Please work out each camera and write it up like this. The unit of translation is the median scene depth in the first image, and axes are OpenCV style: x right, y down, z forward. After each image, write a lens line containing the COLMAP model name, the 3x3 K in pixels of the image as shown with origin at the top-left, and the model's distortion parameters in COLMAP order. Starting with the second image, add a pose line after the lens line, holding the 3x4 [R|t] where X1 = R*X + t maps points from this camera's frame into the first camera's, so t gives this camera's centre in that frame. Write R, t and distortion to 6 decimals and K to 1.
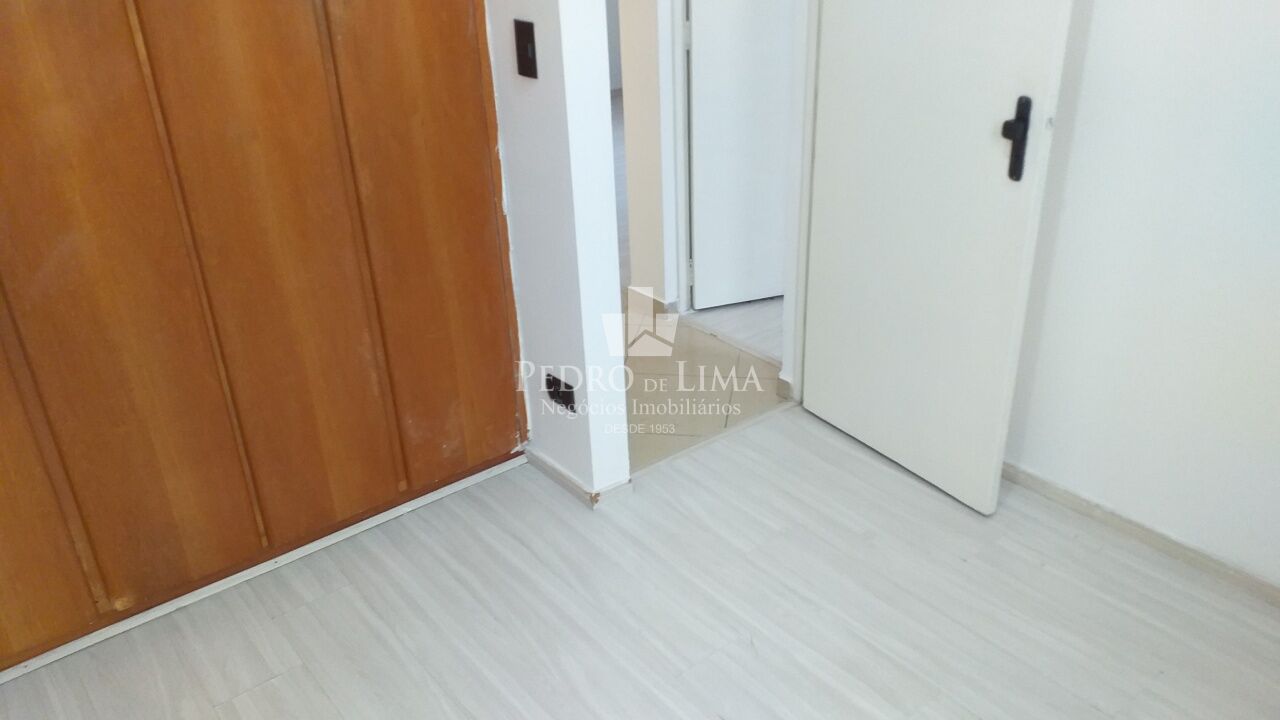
lens RADIAL K [[1030.5, 0, 653.0], [0, 1030.5, 366.1], [0, 0, 1]] dist [0.109739, -0.173346]
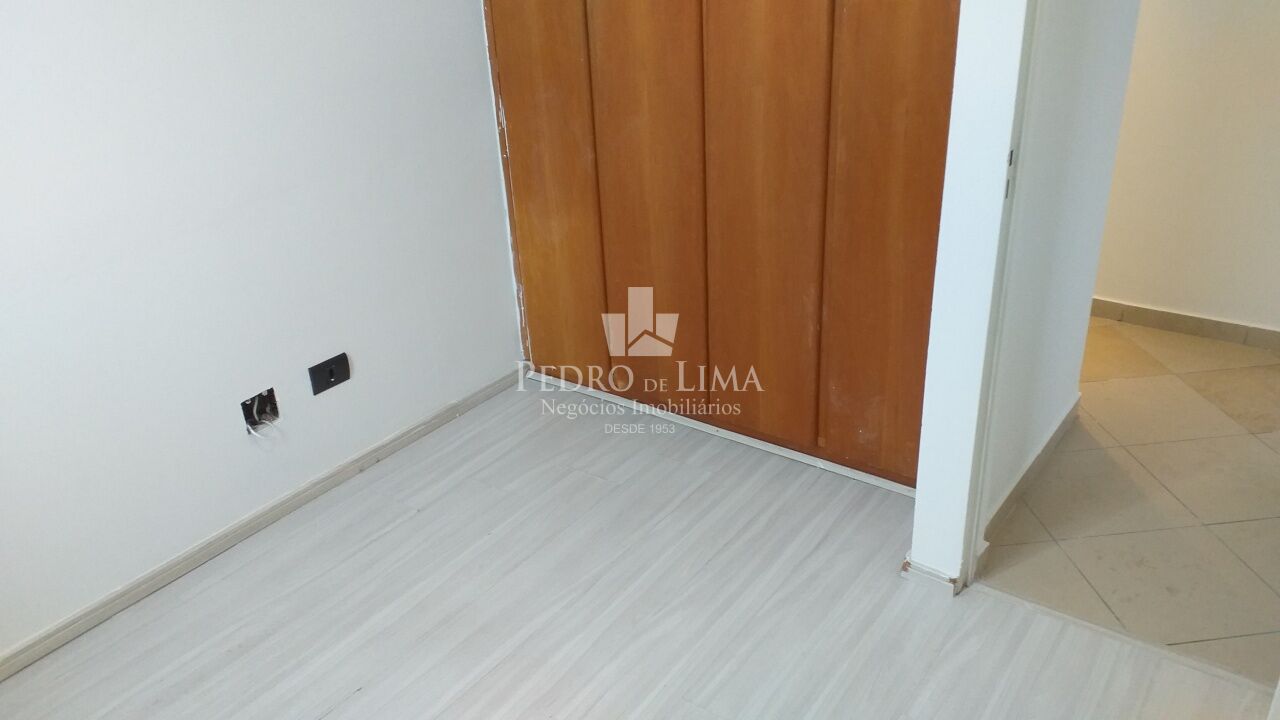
lens RADIAL K [[1030.5, 0, 653.0], [0, 1030.5, 366.1], [0, 0, 1]] dist [0.109739, -0.173346]
pose [[0.257305, 0.444626, -0.857964, 0.619700], [-0.398882, 0.857557, 0.324790, -0.237360], [0.880163, 0.258656, 0.398007, 0.441828]]
